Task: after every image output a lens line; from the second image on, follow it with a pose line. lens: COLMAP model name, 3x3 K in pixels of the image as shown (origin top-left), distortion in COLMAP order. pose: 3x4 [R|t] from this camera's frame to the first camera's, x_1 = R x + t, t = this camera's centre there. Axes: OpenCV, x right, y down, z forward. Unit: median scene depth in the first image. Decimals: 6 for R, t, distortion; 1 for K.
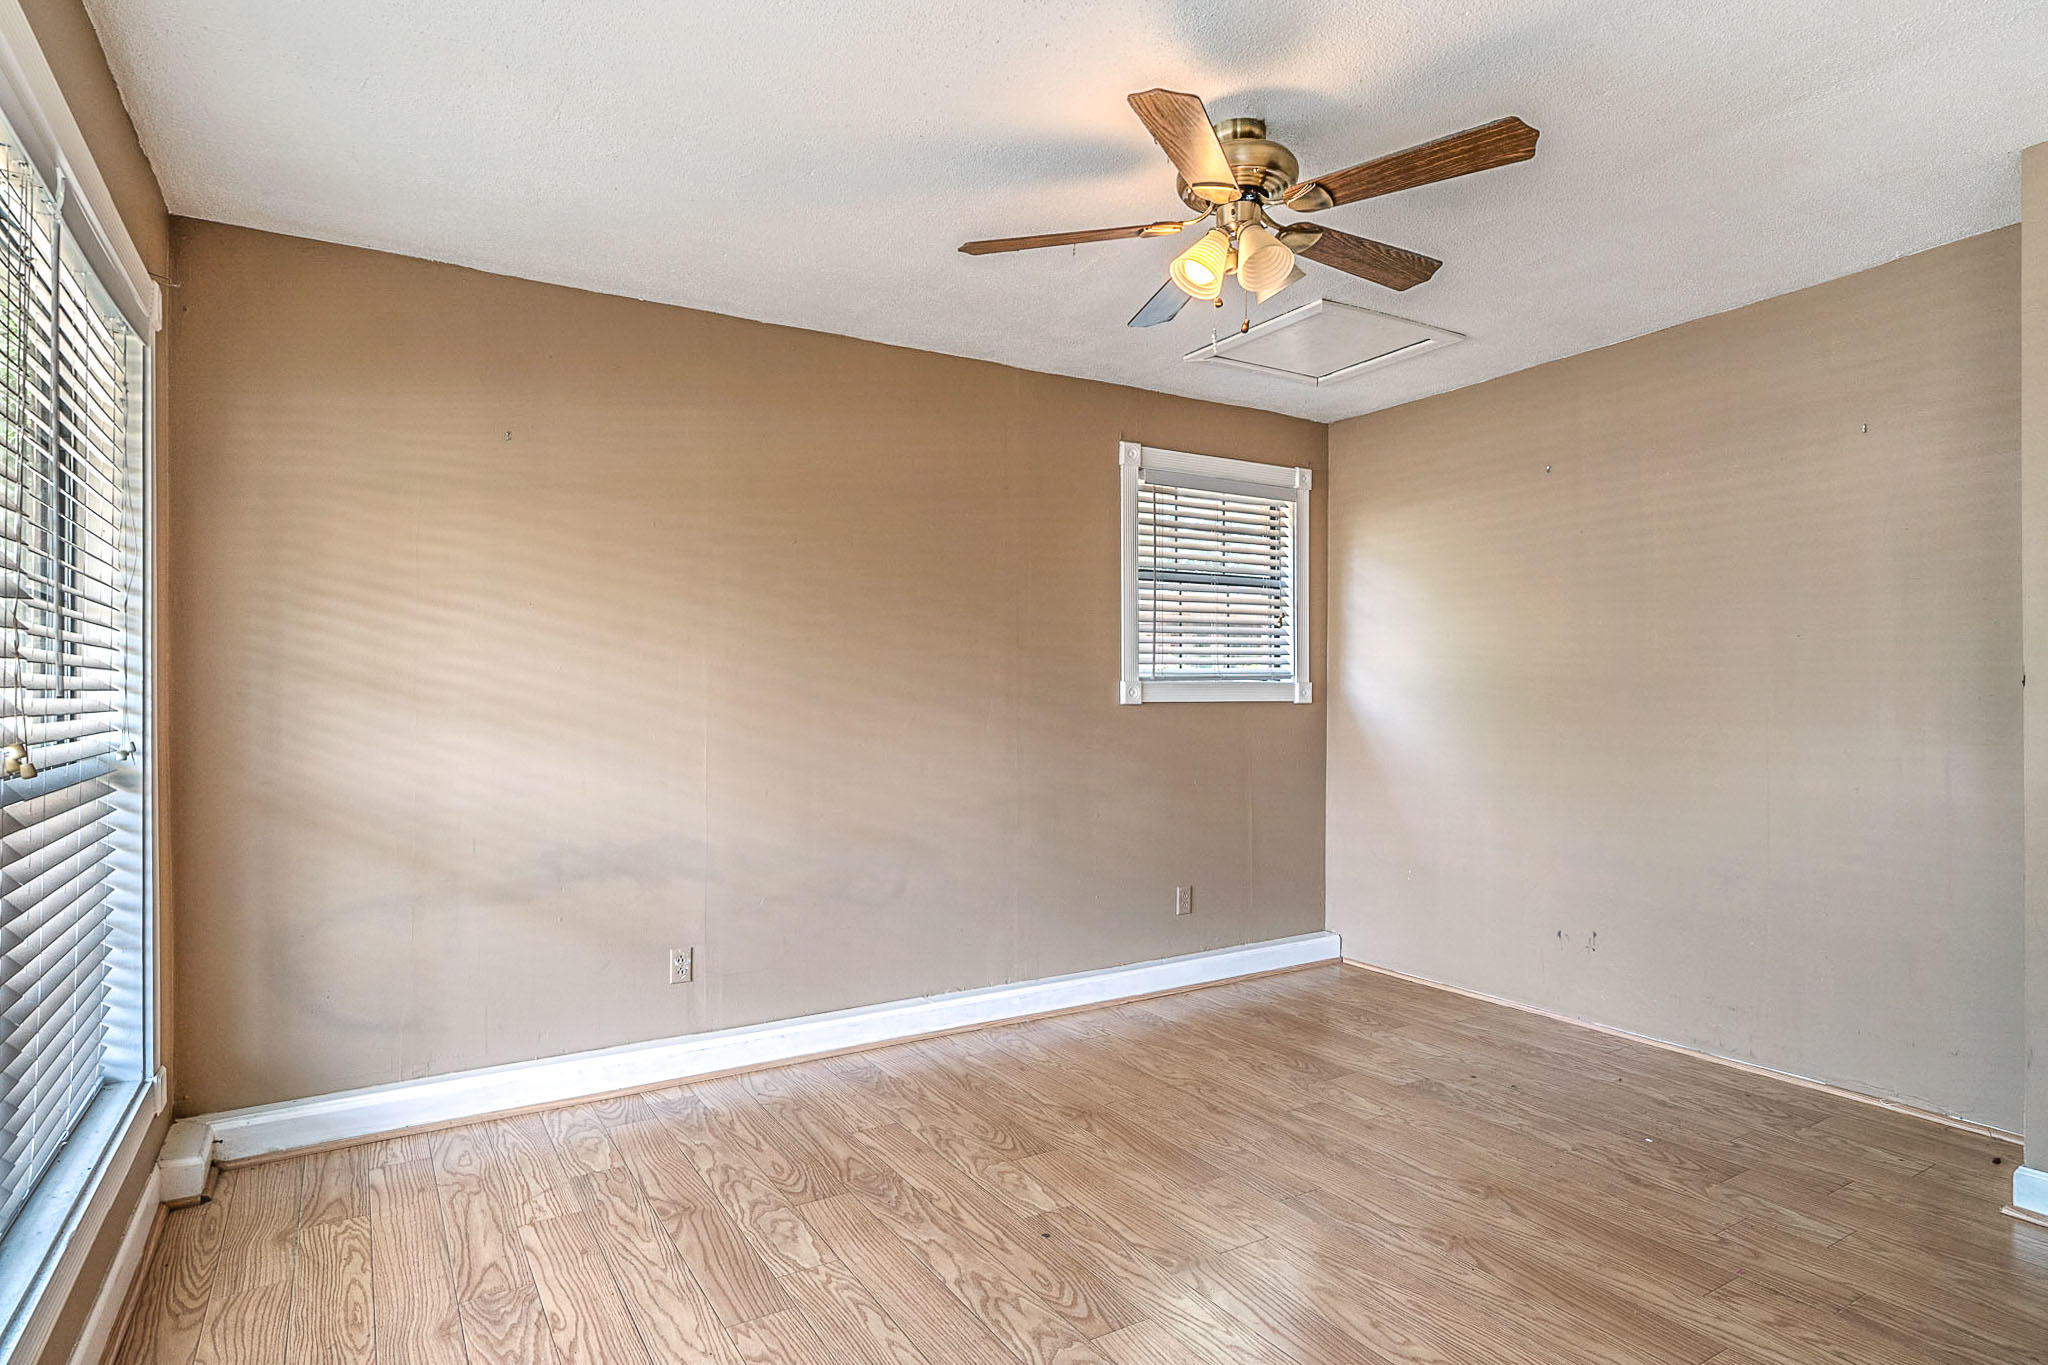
lens RADIAL K [[1072.3, 0, 1017.8], [0, 1072.3, 691.2], [0, 0, 1]] dist [-0.005194, -0.001878]
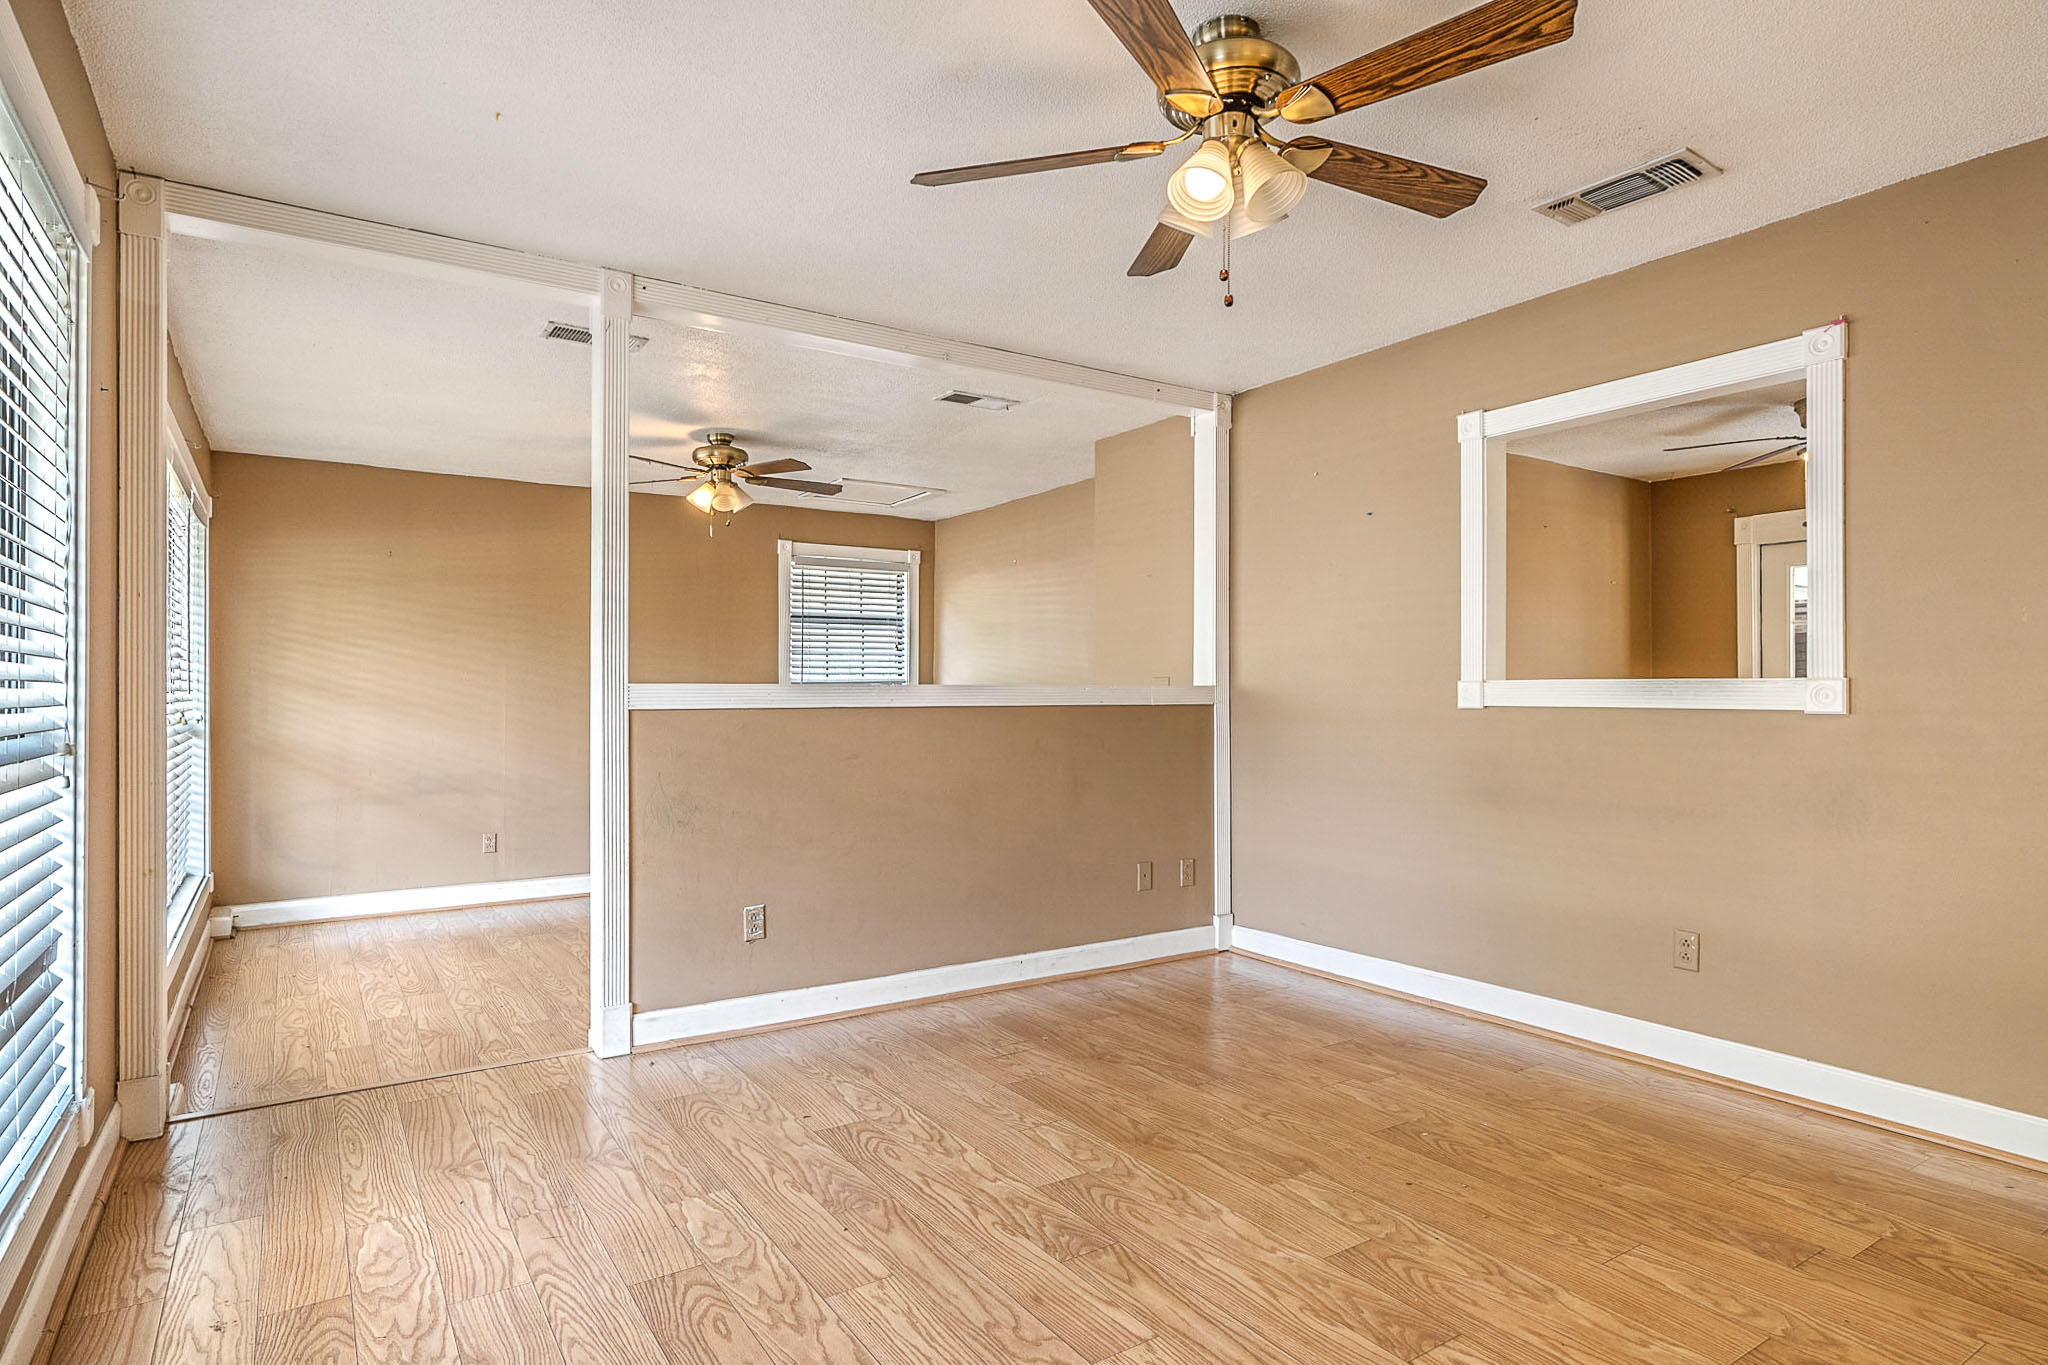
lens RADIAL K [[1097.3, 0, 1019.6], [0, 1097.3, 683.6], [0, 0, 1]] dist [-0.001946, -0.001644]
pose [[0.999671, 0.000204, 0.025630, 0.583813], [-0.000064, 0.999985, -0.005477, -0.003155], [-0.025630, 0.005474, 0.999657, -0.958383]]
